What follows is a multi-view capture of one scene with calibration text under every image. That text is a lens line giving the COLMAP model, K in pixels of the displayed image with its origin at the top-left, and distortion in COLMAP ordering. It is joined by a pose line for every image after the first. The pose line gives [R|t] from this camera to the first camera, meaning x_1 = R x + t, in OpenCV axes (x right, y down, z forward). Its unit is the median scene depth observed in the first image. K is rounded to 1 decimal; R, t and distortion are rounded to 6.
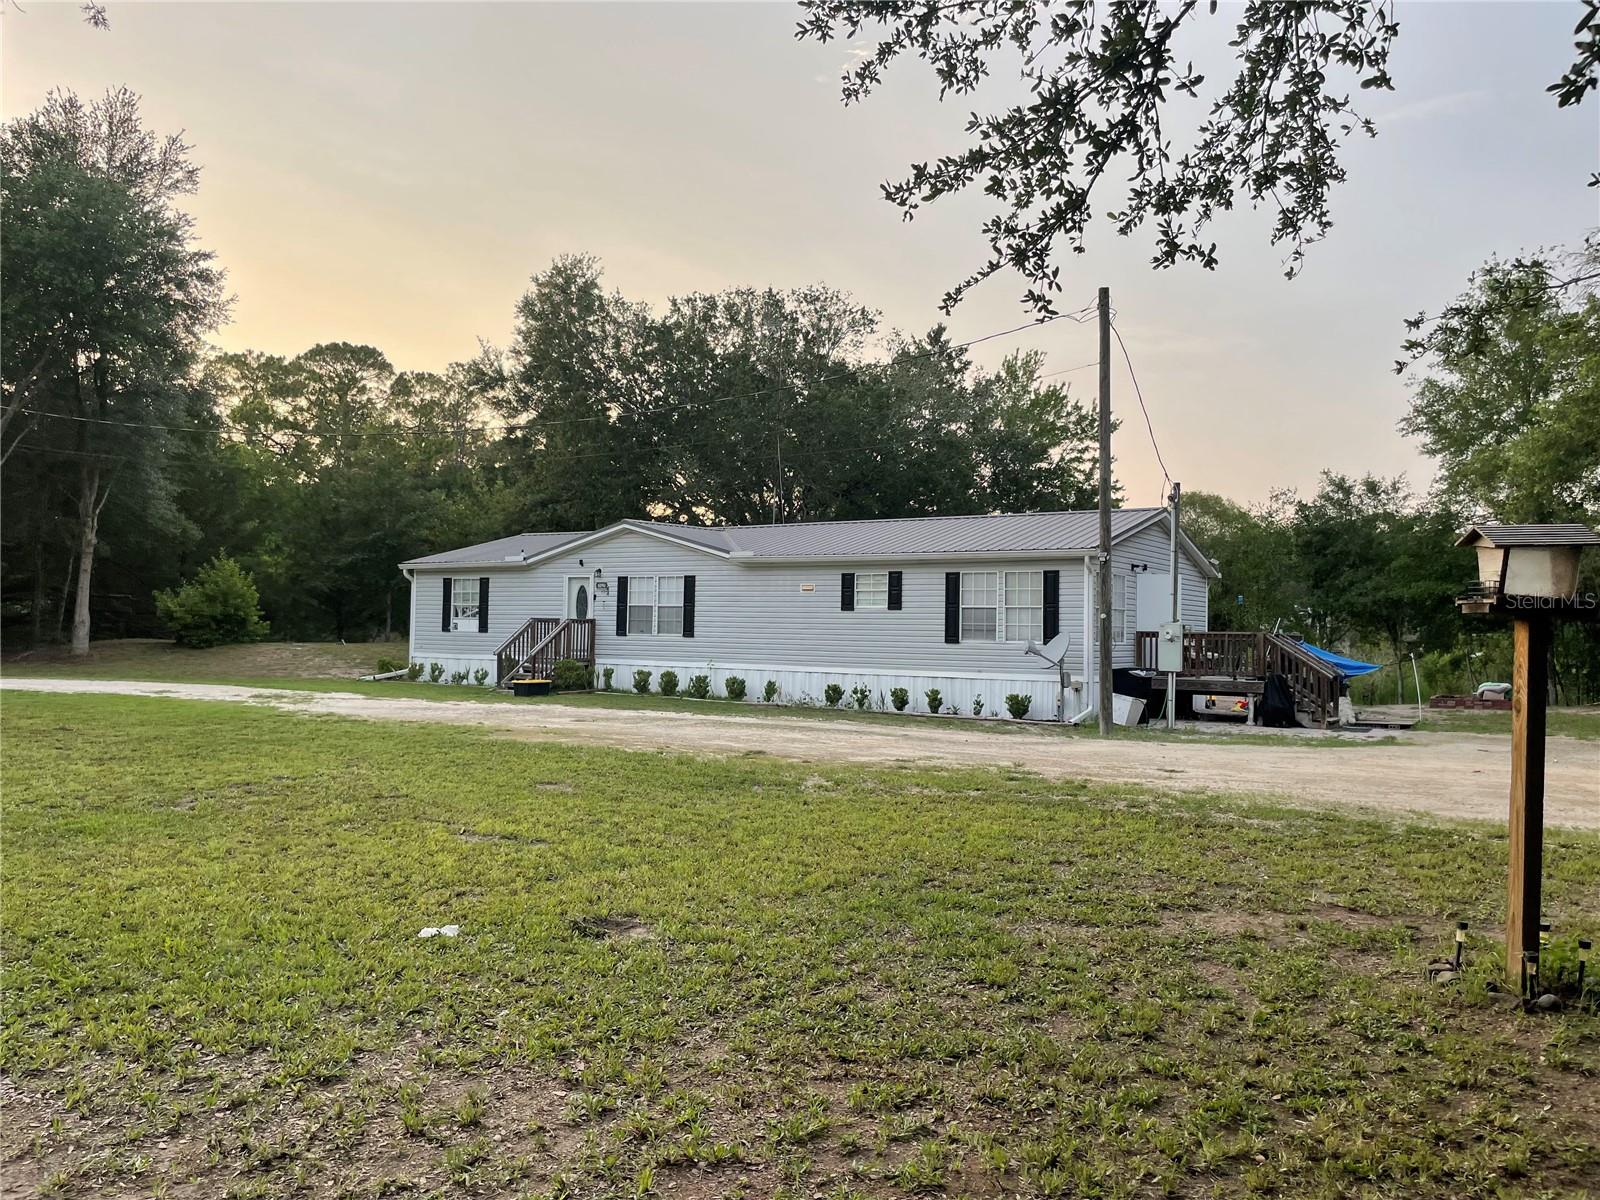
lens RADIAL K [[1198.0, 0, 800.0], [0, 1198.0, 600.0], [0, 0, 1]] dist [0.068019, -0.114660]
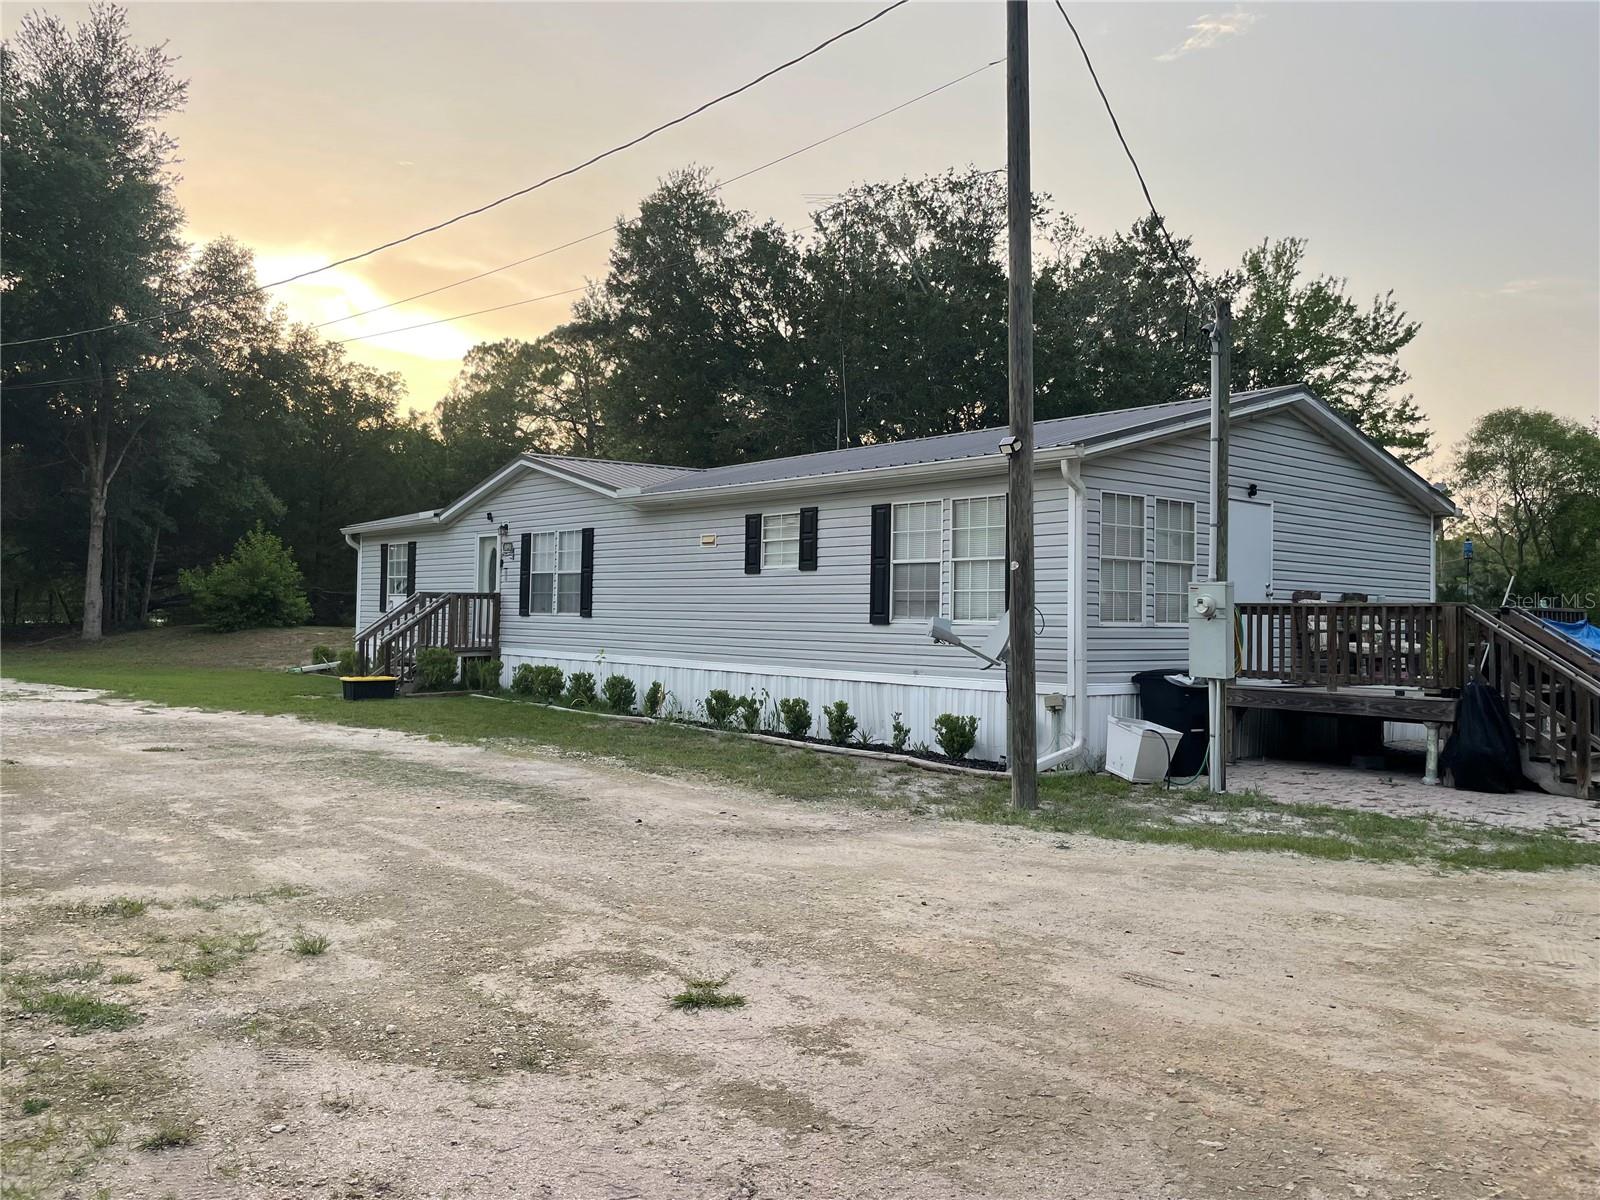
lens RADIAL K [[1198.0, 0, 800.0], [0, 1198.0, 600.0], [0, 0, 1]] dist [0.068019, -0.114660]
pose [[0.957696, -0.005581, -0.287727, 0.224579], [0.008254, 0.999933, 0.008080, 0.016351], [0.287662, -0.010113, 0.957679, 0.365544]]
